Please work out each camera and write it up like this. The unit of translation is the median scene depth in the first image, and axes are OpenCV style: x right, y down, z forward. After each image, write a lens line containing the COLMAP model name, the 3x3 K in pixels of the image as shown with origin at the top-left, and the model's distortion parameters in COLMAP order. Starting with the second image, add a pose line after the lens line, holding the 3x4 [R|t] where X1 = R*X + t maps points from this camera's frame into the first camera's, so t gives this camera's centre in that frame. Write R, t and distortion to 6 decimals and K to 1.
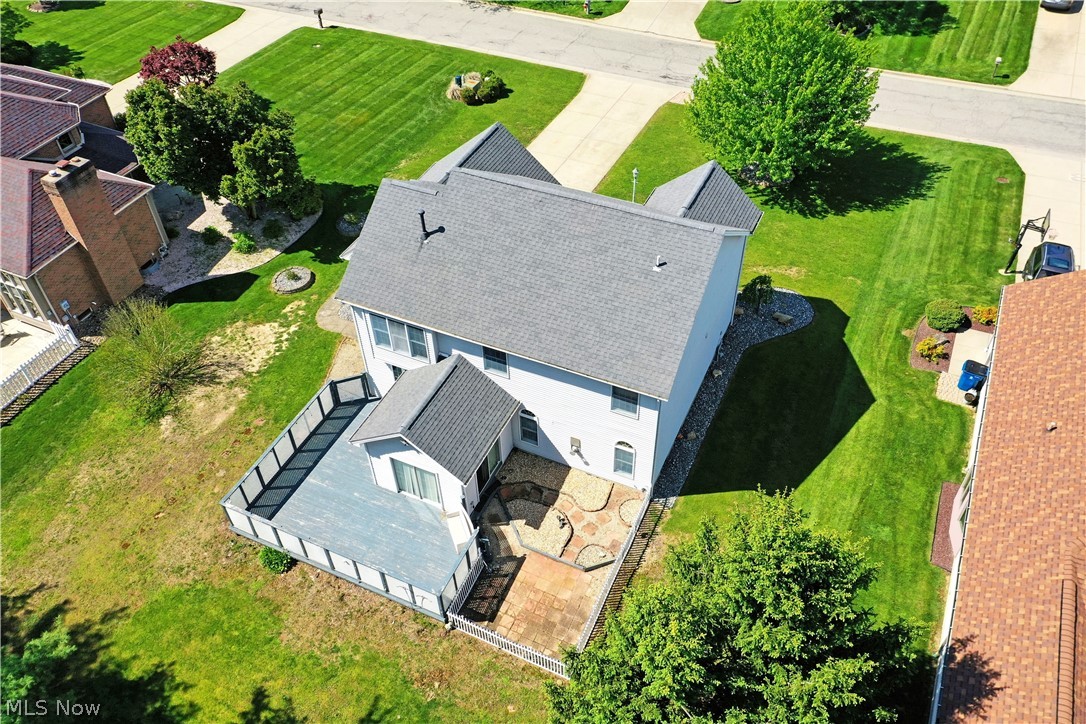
lens RADIAL K [[863.8, 0, 537.9], [0, 863.8, 362.2], [0, 0, 1]] dist [0.020340, 0.006638]
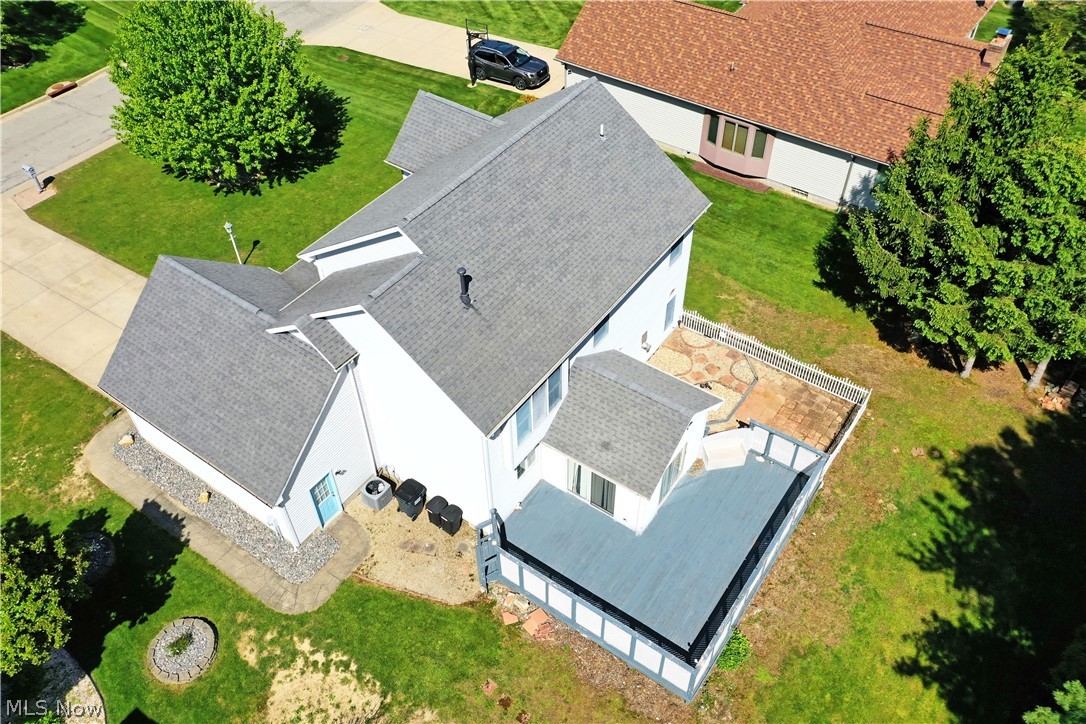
lens RADIAL K [[863.8, 0, 537.9], [0, 863.8, 362.2], [0, 0, 1]] dist [0.020340, 0.006638]
pose [[0.179887, -0.687973, 0.703089, -0.563400], [0.699602, 0.591934, 0.400213, -0.301997], [-0.691518, 0.419890, 0.587789, 0.417129]]
